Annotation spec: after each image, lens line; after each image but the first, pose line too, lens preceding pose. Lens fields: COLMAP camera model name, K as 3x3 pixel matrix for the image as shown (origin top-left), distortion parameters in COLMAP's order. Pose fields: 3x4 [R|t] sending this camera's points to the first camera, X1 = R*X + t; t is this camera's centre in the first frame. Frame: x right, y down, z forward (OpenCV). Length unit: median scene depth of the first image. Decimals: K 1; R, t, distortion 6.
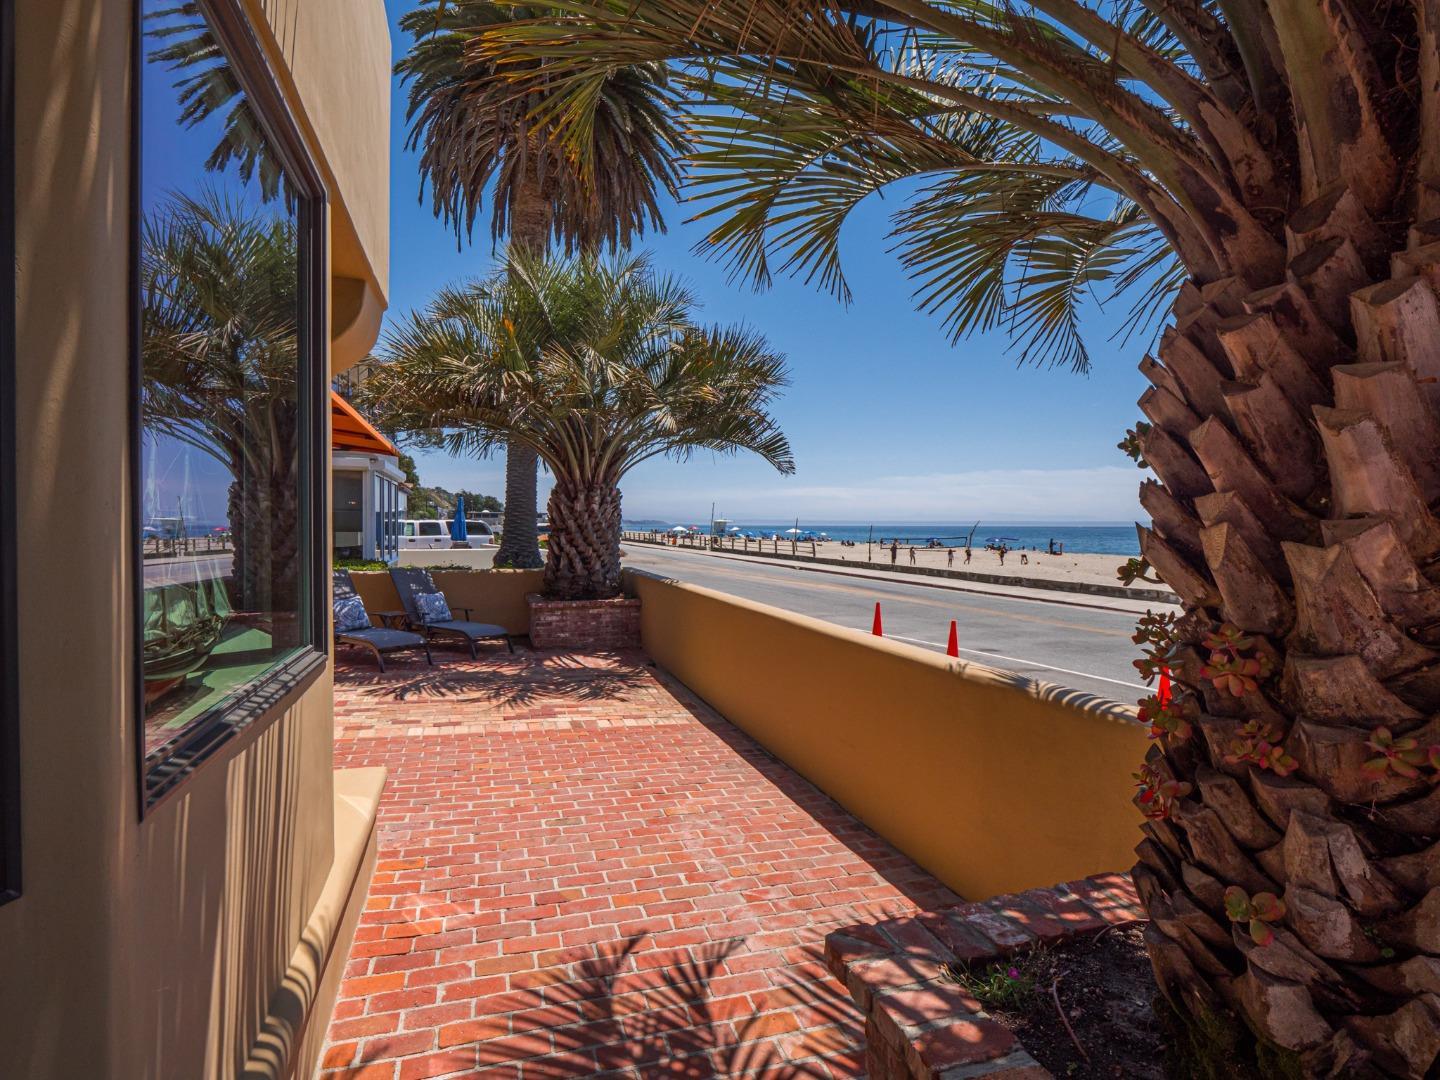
lens RADIAL K [[707.6, 0, 715.5], [0, 707.6, 534.9], [0, 0, 1]] dist [-0.004848, 0.000001]
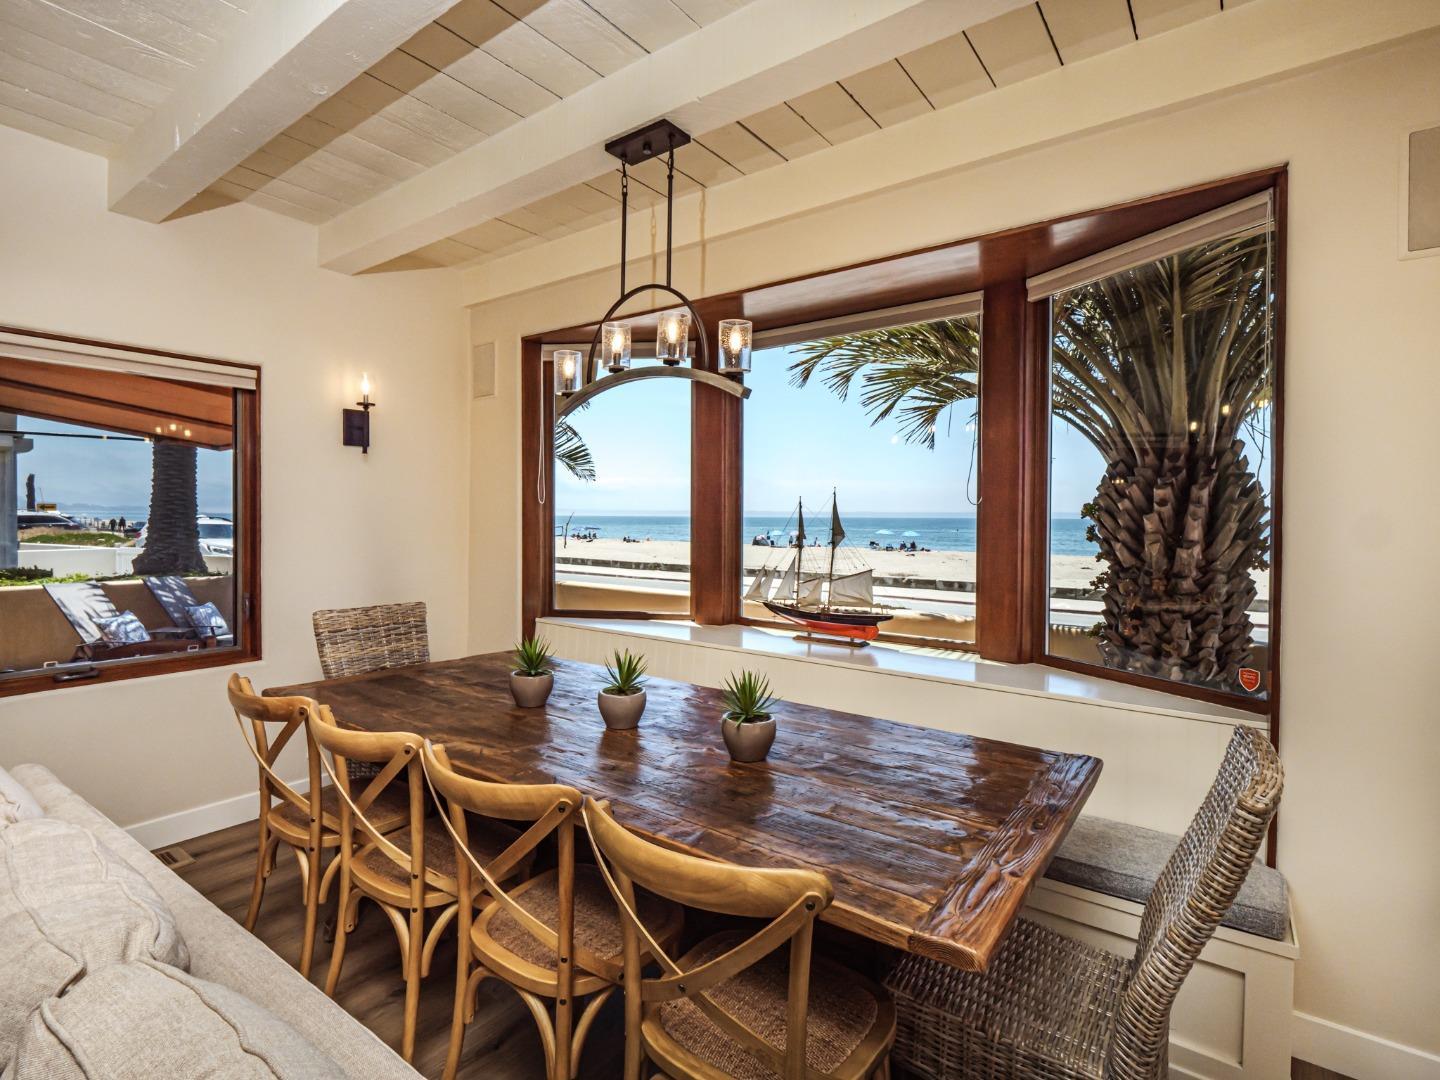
lens RADIAL K [[707.6, 0, 715.5], [0, 707.6, 534.9], [0, 0, 1]] dist [-0.004848, 0.000001]
pose [[0.818534, -0.008005, 0.574402, -3.130421], [-0.001376, 0.999873, 0.015895, -0.108644], [-0.574456, -0.013800, 0.818419, -0.621024]]
